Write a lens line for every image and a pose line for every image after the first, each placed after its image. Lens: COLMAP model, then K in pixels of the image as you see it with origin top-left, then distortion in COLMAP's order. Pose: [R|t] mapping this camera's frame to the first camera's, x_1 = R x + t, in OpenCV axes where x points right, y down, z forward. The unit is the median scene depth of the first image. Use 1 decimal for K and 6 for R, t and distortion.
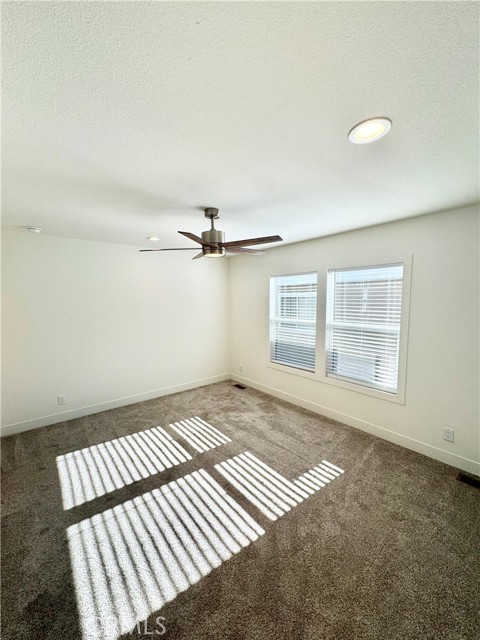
lens RADIAL K [[255.1, 0, 242.4], [0, 255.1, 318.3], [0, 0, 1]] dist [0.001755, 0.000495]
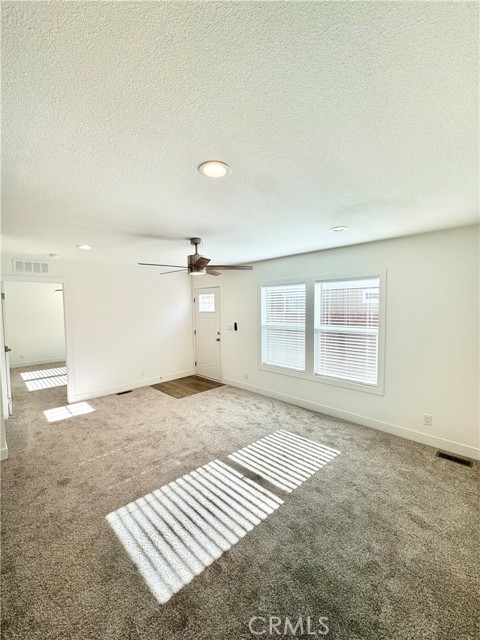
lens RADIAL K [[255.1, 0, 238.2], [0, 255.1, 323.6], [0, 0, 1]] dist [0.001755, 0.000495]
pose [[0.994819, -0.014852, 0.100569, -0.125006], [0.015750, 0.999843, -0.008142, 0.004028], [-0.100432, 0.009684, 0.994897, -0.094100]]
